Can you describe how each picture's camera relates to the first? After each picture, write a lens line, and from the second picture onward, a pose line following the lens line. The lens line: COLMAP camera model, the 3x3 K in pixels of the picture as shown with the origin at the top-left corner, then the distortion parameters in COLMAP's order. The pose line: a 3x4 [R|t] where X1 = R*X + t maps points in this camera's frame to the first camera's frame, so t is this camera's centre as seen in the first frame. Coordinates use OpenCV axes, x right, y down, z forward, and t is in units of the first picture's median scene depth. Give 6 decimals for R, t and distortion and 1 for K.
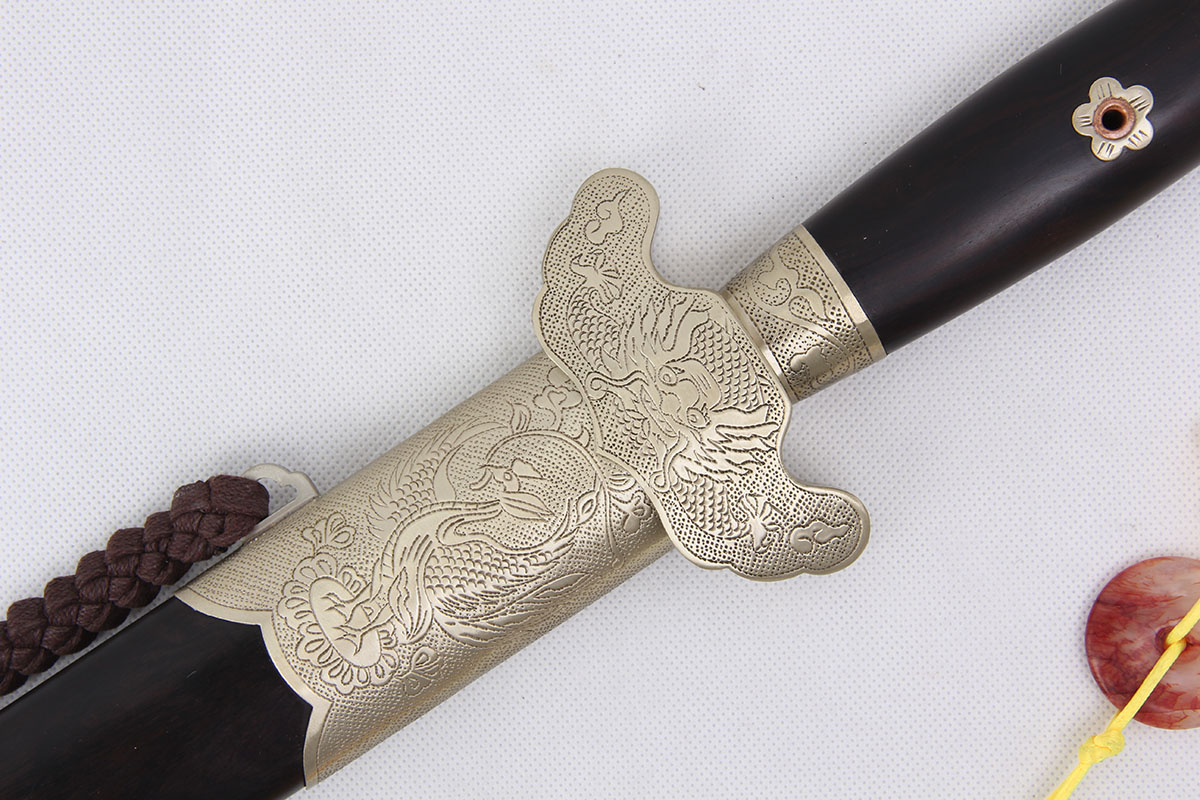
lens RADIAL K [[2365.8, 0, 600.9], [0, 2365.8, 400.7], [0, 0, 1]] dist [0.197519, 0.000000]
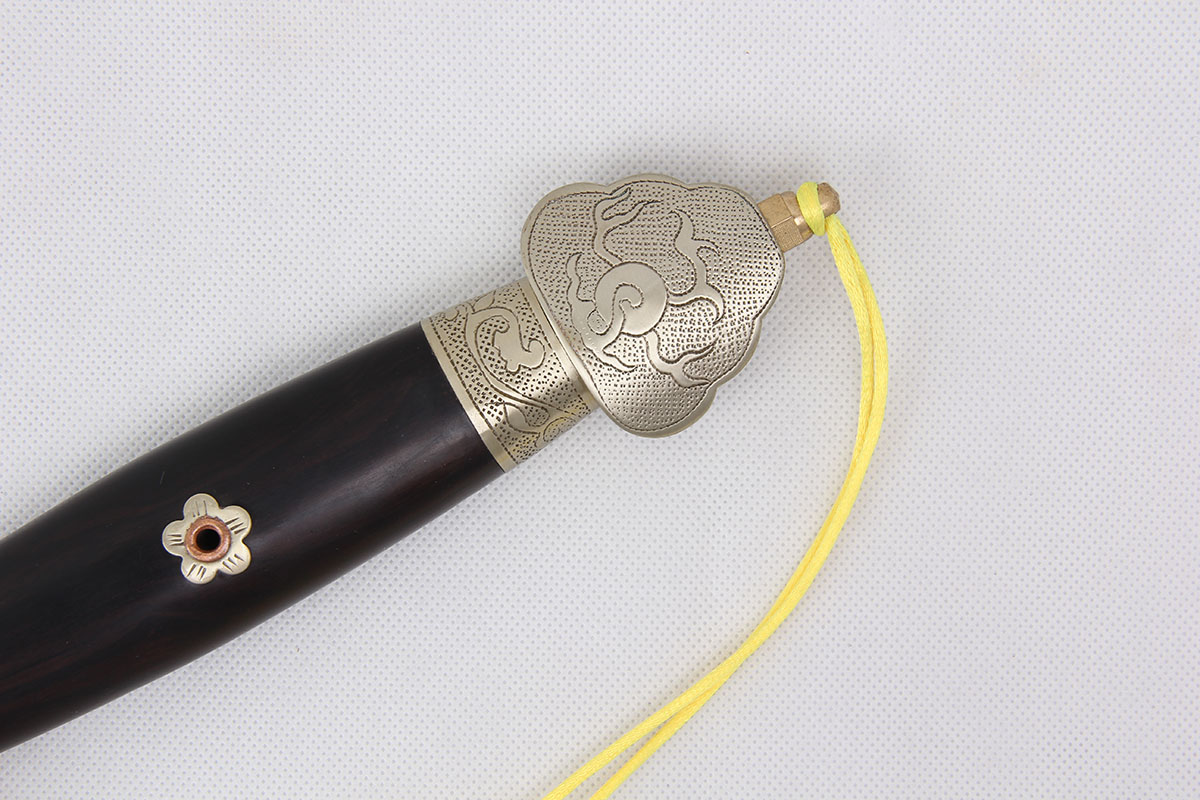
lens RADIAL K [[2365.8, 0, 600.4], [0, 2365.8, 400.3], [0, 0, 1]] dist [0.197519, 0.000000]
pose [[0.996170, 0.080221, -0.034776, 0.388473], [-0.079940, 0.996755, 0.009410, -0.189984], [0.035418, -0.006594, 0.999351, 0.094379]]
